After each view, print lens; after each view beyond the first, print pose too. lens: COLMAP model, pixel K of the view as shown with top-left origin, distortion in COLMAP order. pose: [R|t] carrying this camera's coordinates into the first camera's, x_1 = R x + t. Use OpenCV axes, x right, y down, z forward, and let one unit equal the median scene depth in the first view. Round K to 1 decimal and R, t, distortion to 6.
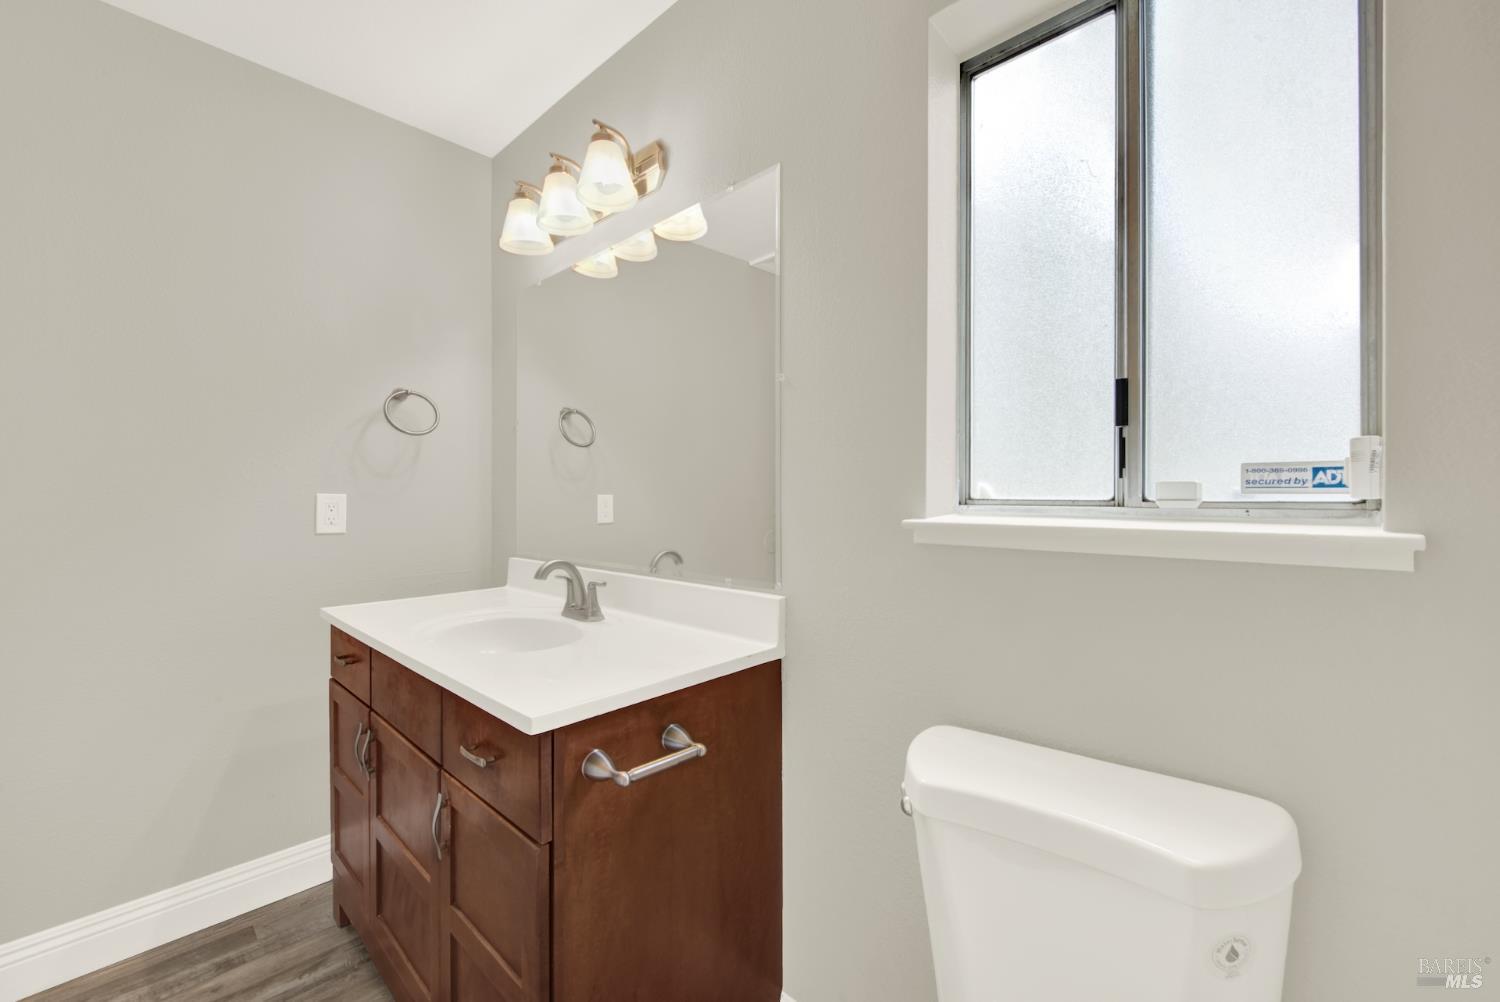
lens RADIAL K [[606.1, 0, 757.7], [0, 606.1, 503.5], [0, 0, 1]] dist [0.001972, -0.000889]
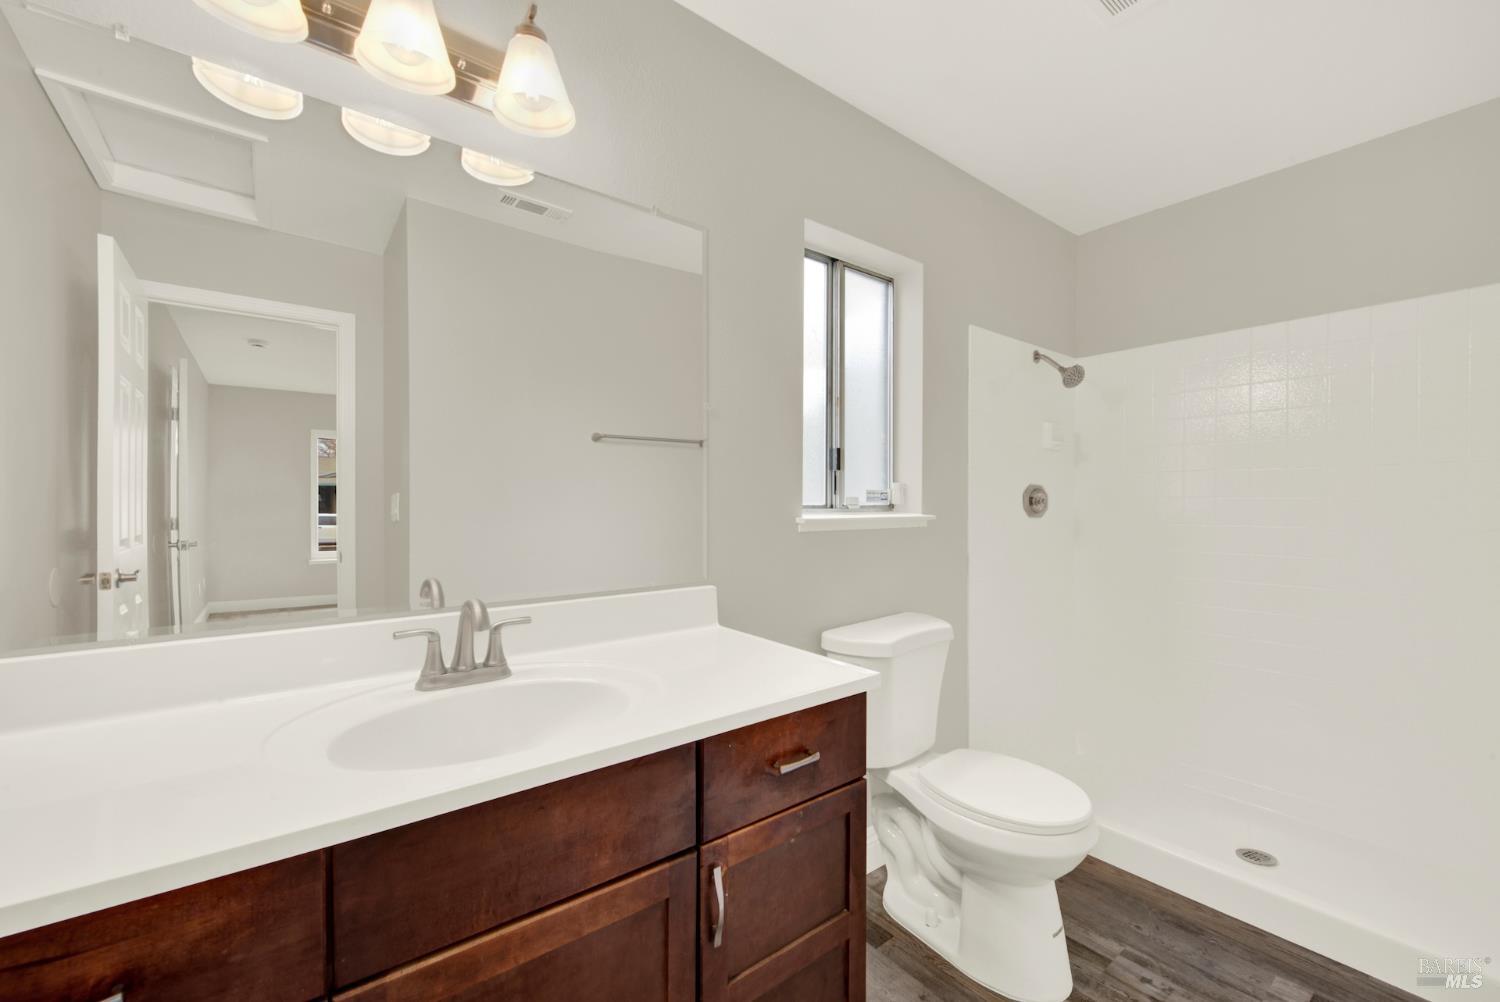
lens RADIAL K [[619.2, 0, 754.6], [0, 619.2, 501.7], [0, 0, 1]] dist [-0.000304, -0.000653]
pose [[0.136030, 0.001878, 0.990703, -1.584790], [0.014353, 0.999890, -0.003866, -0.013679], [-0.990601, 0.014745, 0.135988, 0.982278]]
